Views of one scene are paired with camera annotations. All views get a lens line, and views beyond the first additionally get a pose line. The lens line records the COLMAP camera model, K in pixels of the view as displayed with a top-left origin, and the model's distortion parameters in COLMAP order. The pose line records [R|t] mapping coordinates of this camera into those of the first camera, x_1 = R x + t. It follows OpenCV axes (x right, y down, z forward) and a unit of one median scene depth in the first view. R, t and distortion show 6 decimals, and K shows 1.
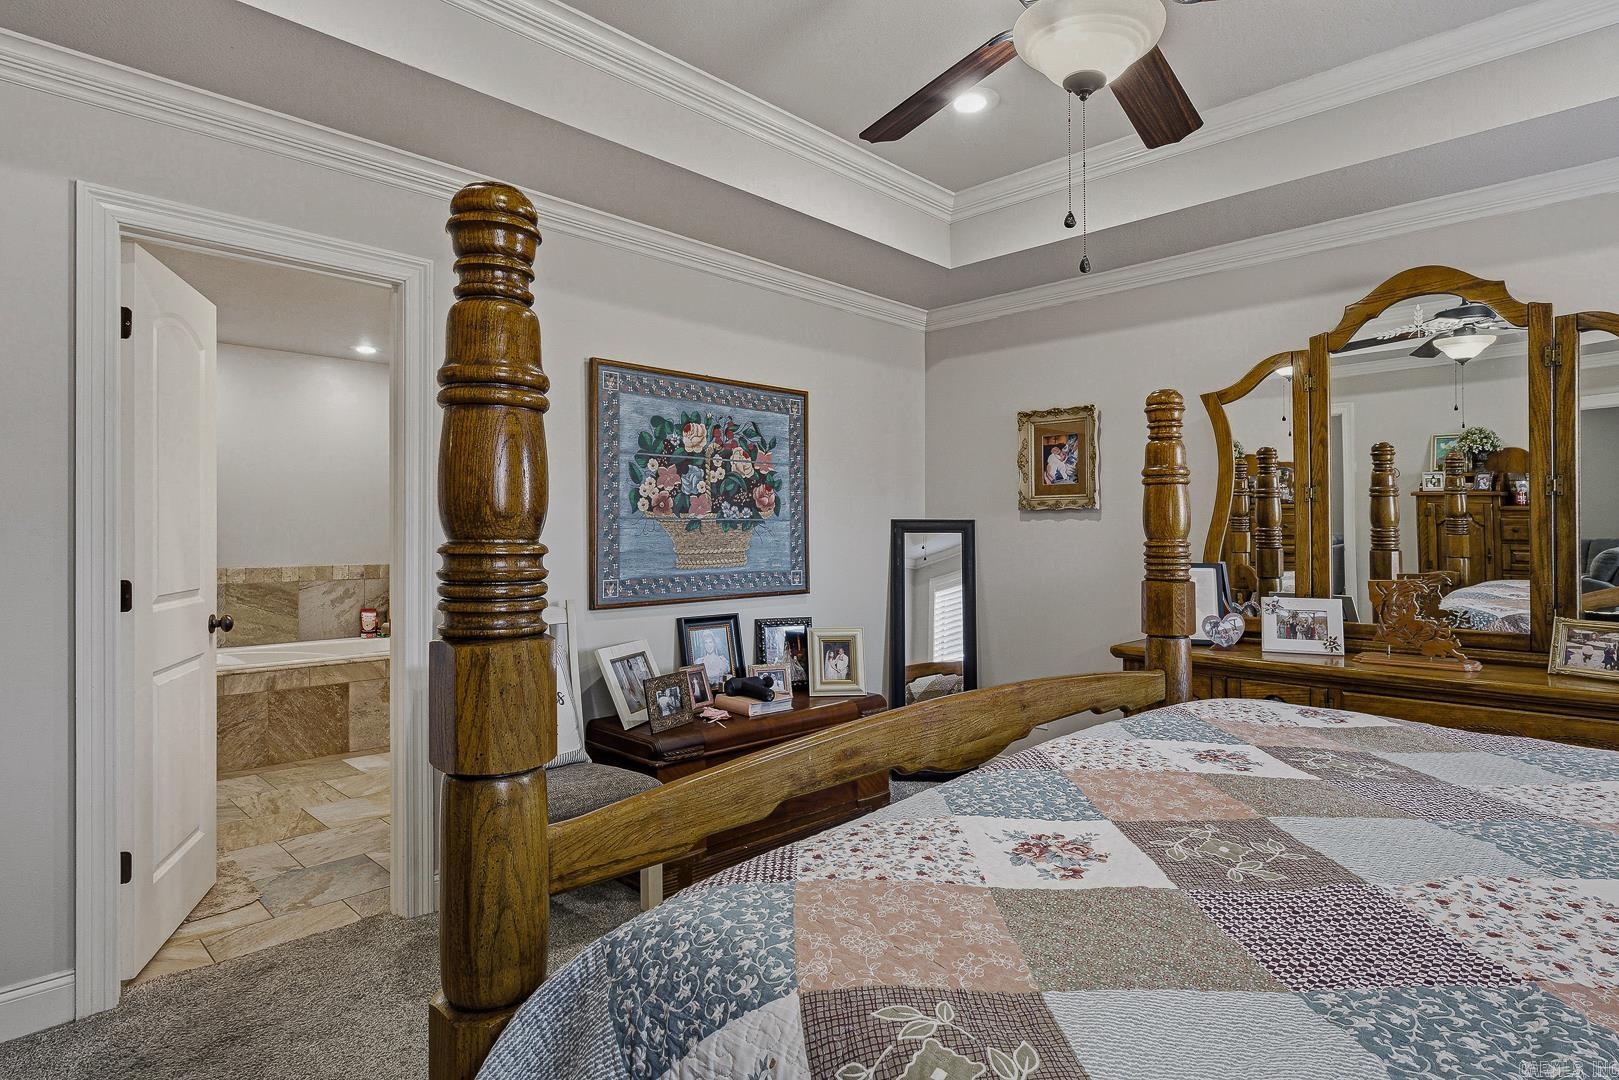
lens RADIAL K [[866.6, 0, 842.5], [0, 866.6, 536.7], [0, 0, 1]] dist [-0.001999, 0.001034]
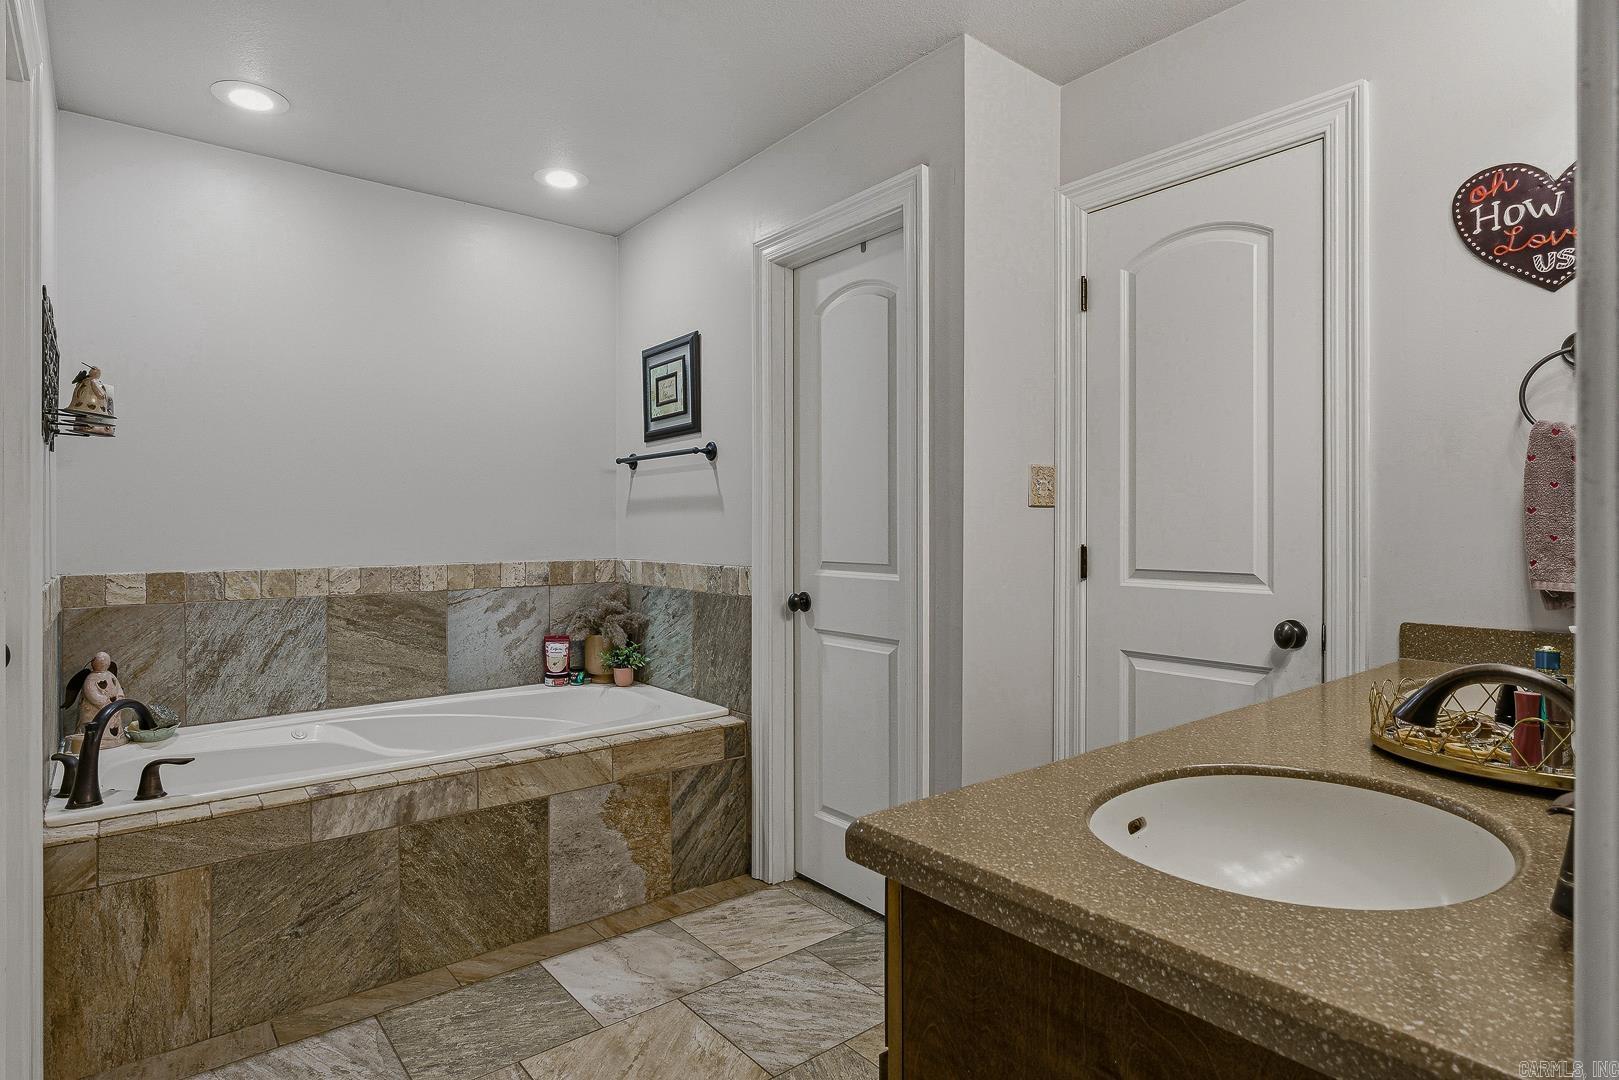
lens RADIAL K [[866.6, 0, 842.5], [0, 866.6, 536.7], [0, 0, 1]] dist [-0.001999, 0.001034]
pose [[0.994049, 0.000976, -0.108929, -0.316508], [-0.000287, 0.999980, 0.006335, 0.012490], [0.108933, -0.006266, 0.994029, 0.474905]]
